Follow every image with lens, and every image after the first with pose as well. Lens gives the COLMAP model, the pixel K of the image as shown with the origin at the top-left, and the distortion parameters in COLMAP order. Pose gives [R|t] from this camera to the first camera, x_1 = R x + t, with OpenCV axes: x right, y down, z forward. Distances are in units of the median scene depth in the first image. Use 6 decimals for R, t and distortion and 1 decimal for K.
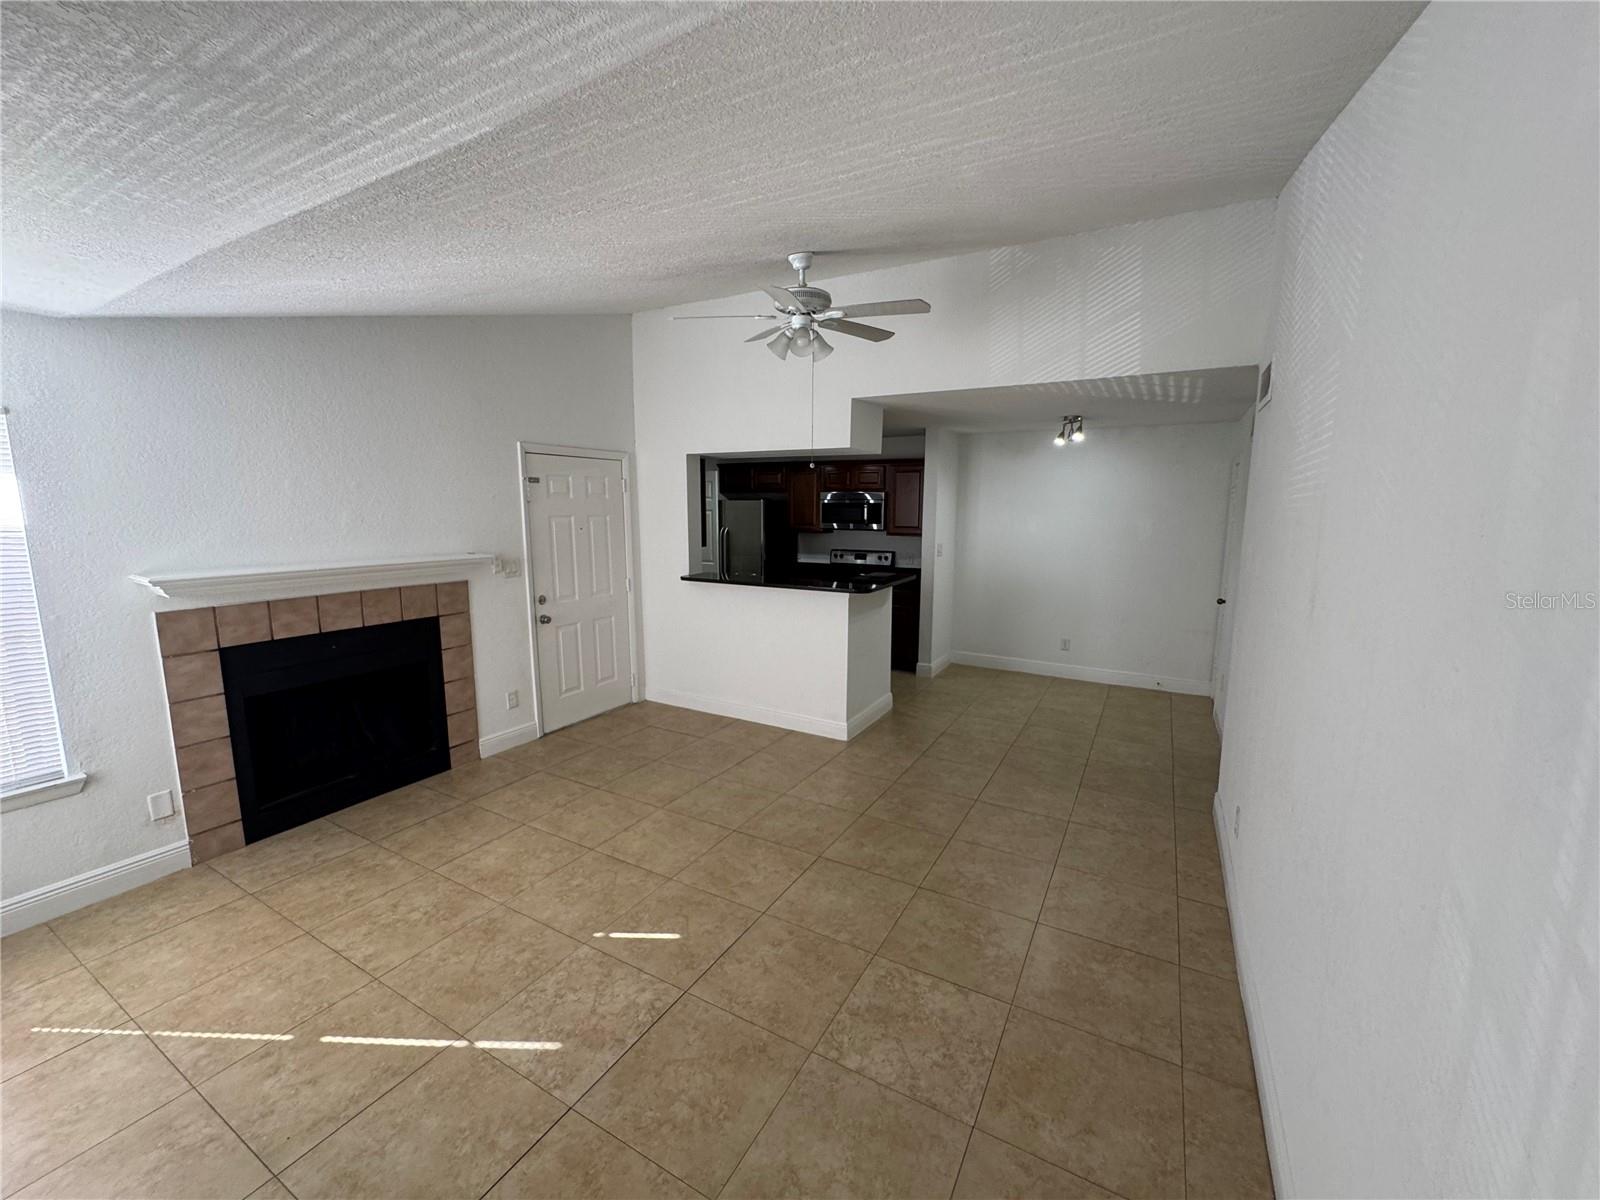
lens RADIAL K [[643.1, 0, 806.5], [0, 643.1, 588.2], [0, 0, 1]] dist [-0.003508, 0.000507]
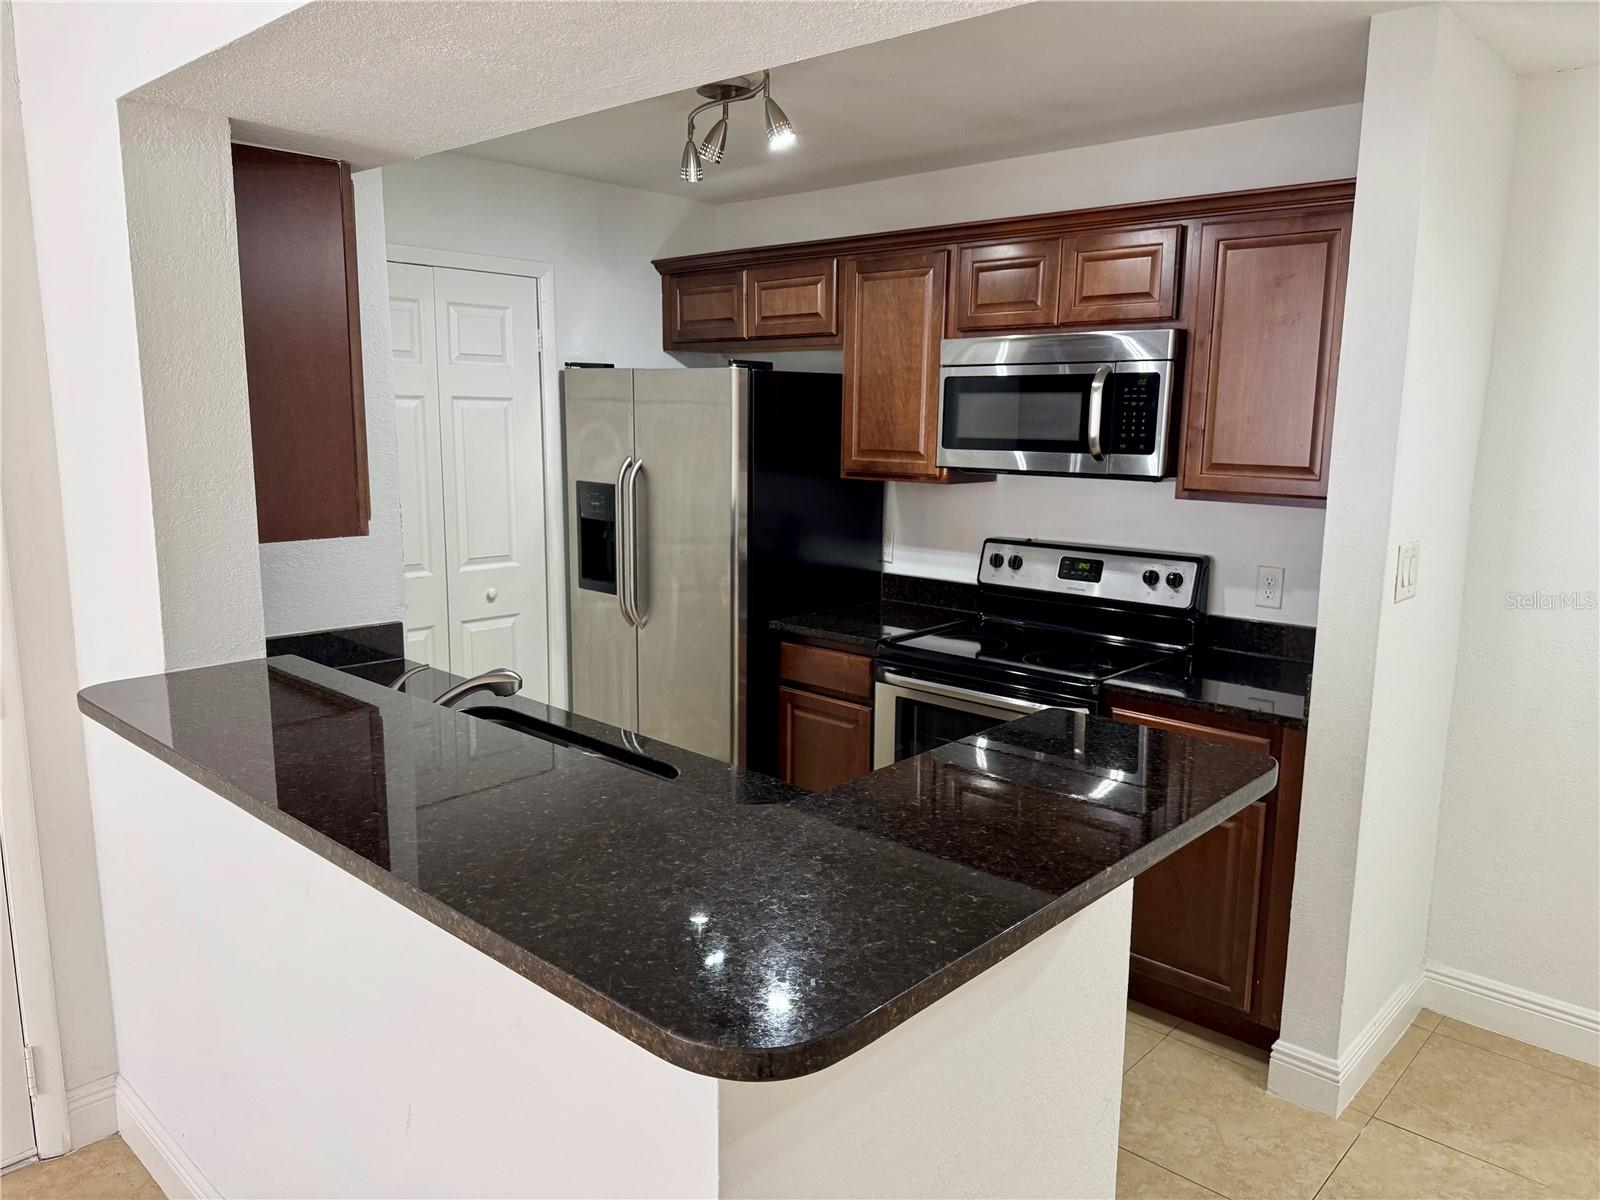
lens RADIAL K [[1139.1, 0, 792.0], [0, 1139.1, 610.8], [0, 0, 1]] dist [0.066900, -0.007537]
pose [[0.968240, 0.051824, -0.244593, 0.151900], [-0.041514, 0.998026, 0.047122, -0.088175], [0.246553, -0.035471, 0.968480, 0.852293]]
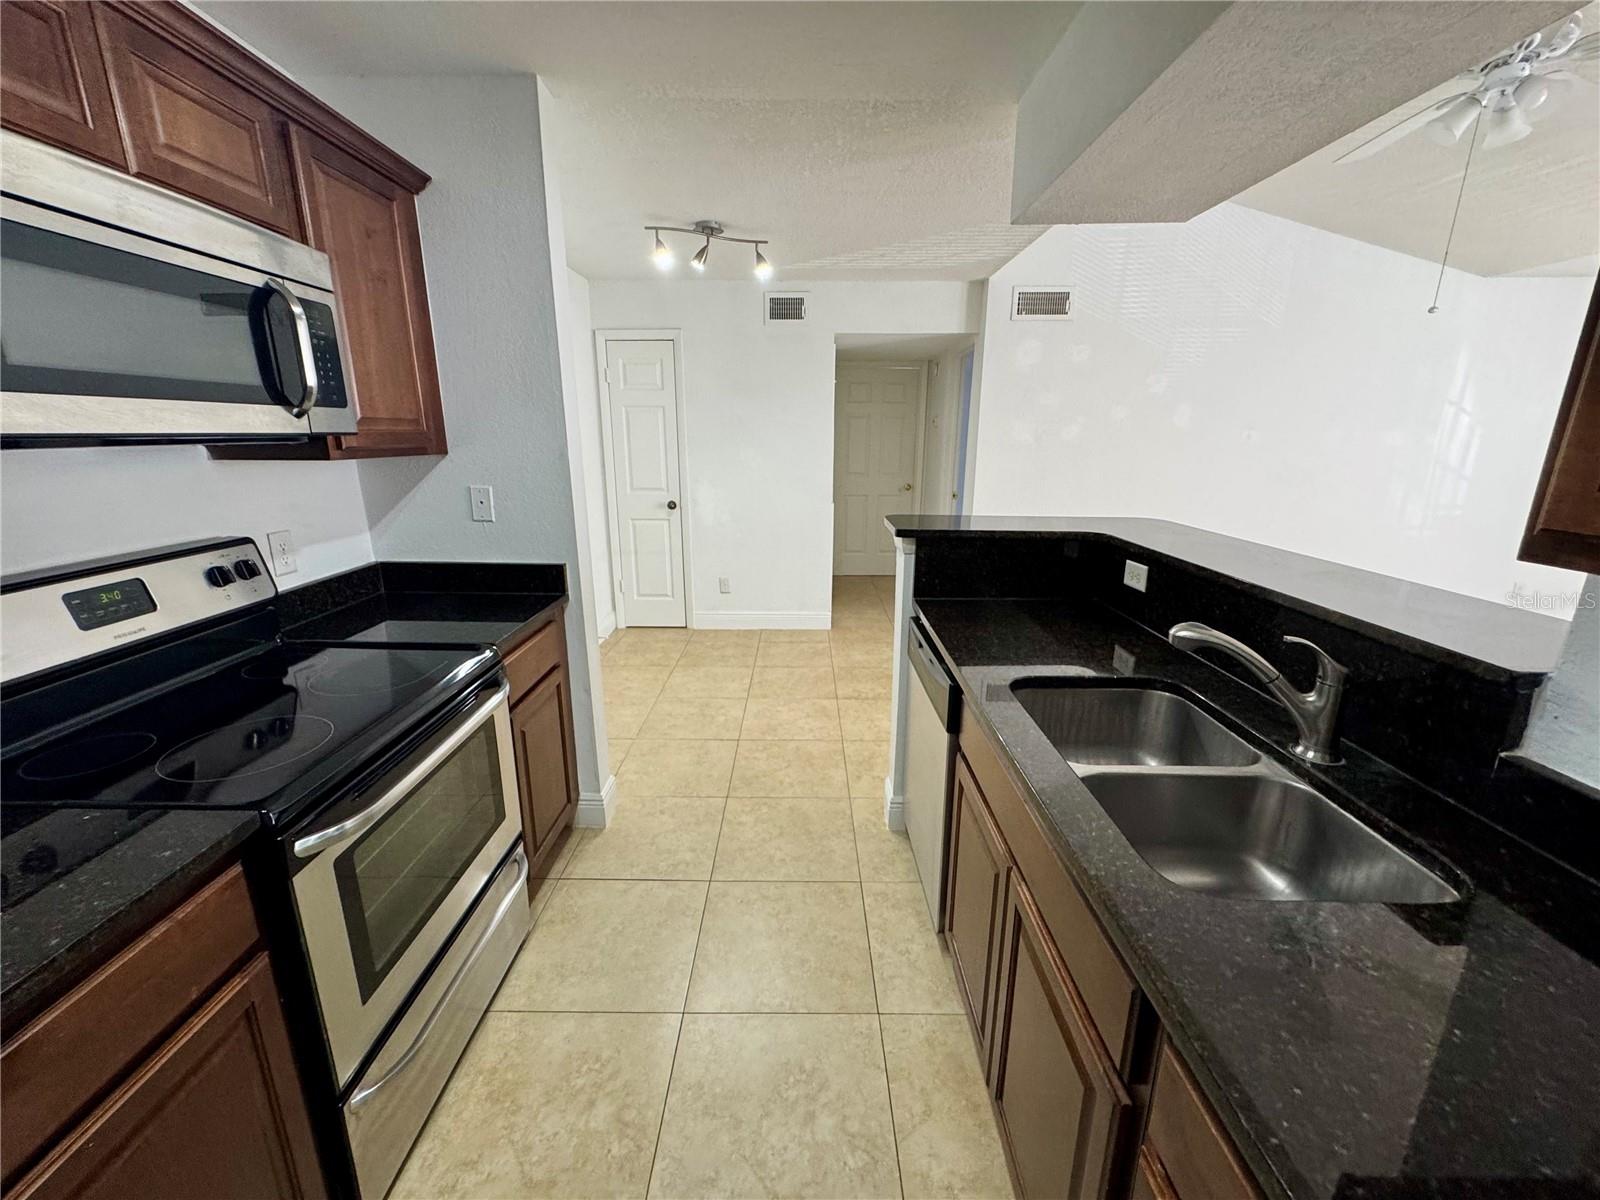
lens RADIAL K [[643.1, 0, 797.4], [0, 643.1, 598.4], [0, 0, 1]] dist [-0.003508, 0.000507]
pose [[-0.476703, -0.226357, 0.849422, -0.272876], [0.107753, 0.943946, 0.312018, -0.150954], [-0.872436, 0.240268, -0.425591, 1.630727]]
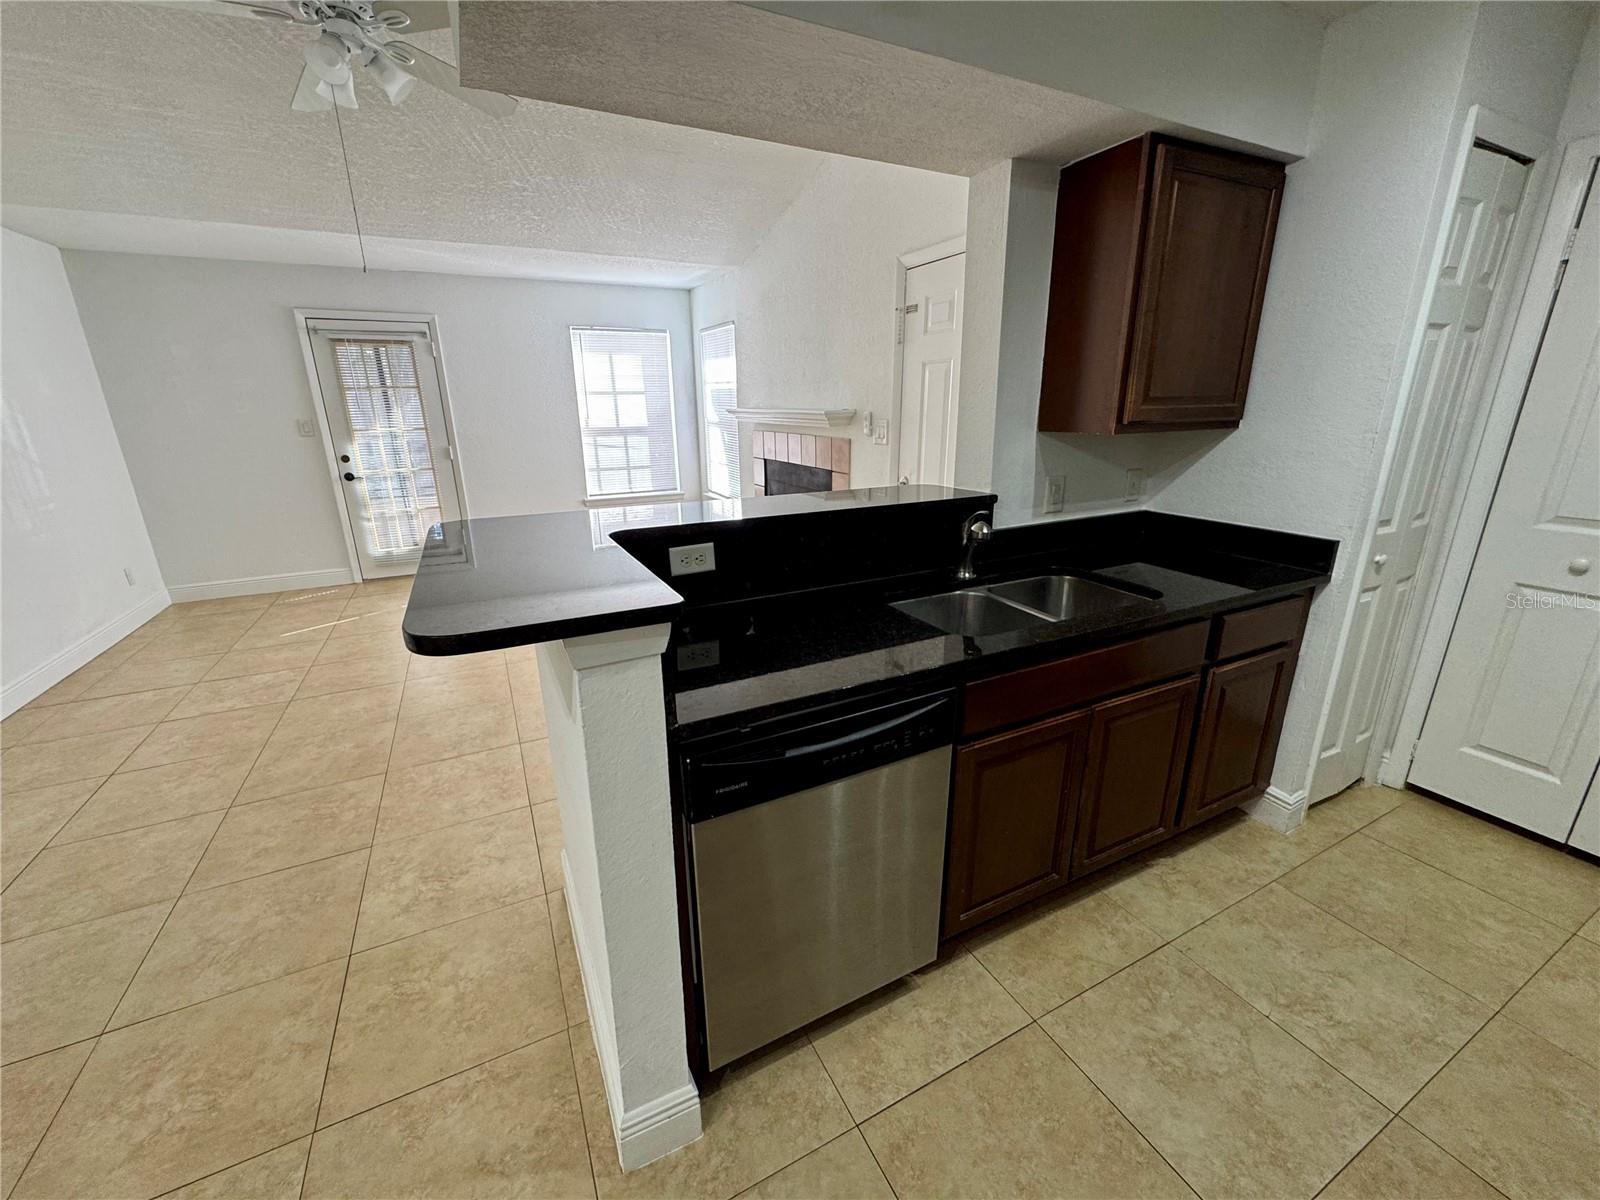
lens RADIAL K [[643.1, 0, 801.5], [0, 643.1, 599.0], [0, 0, 1]] dist [-0.003508, 0.000507]
pose [[-0.562867, 0.244580, -0.789533, 0.306218], [-0.097212, 0.928999, 0.357087, -0.124414], [0.820811, 0.277745, -0.499126, 1.481926]]
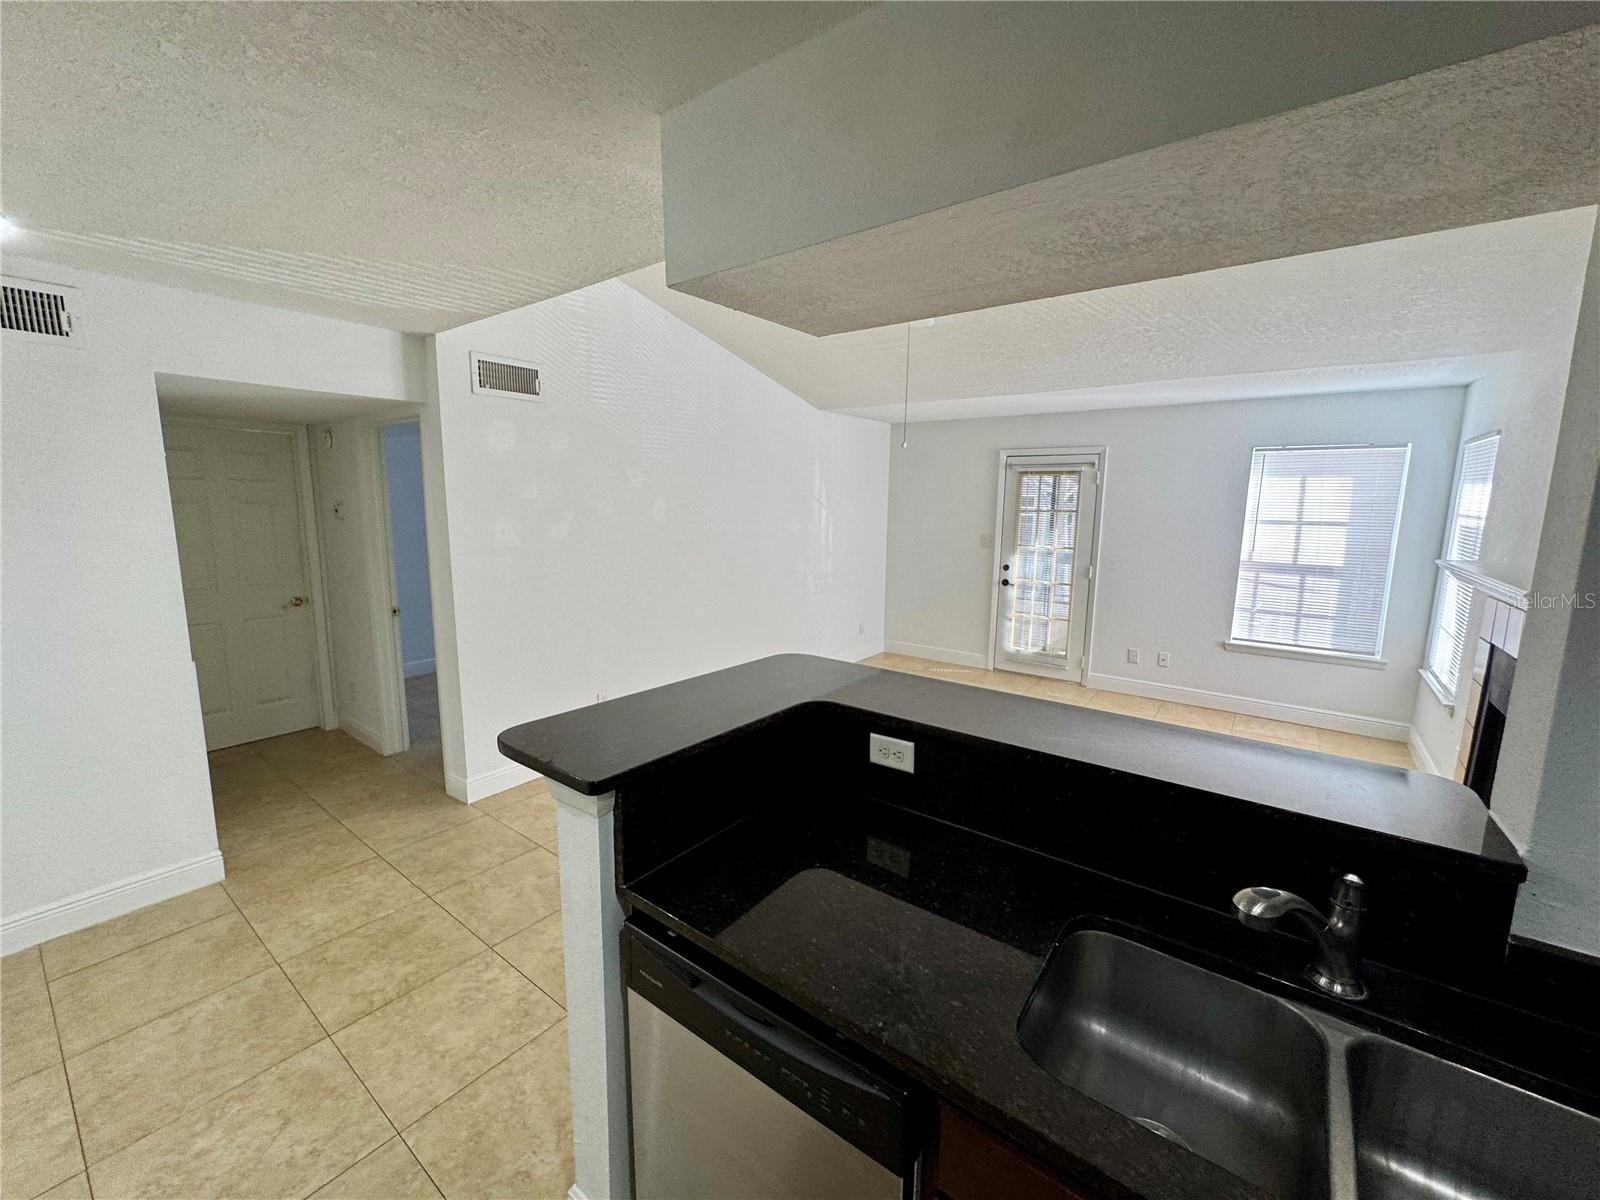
lens RADIAL K [[643.1, 0, 800.1], [0, 643.1, 598.8], [0, 0, 1]] dist [-0.003508, 0.000507]
pose [[-0.989726, -0.037902, 0.137865, 0.016978], [0.001611, 0.961207, 0.275822, -0.187584], [-0.142971, 0.273210, -0.951271, 1.558108]]
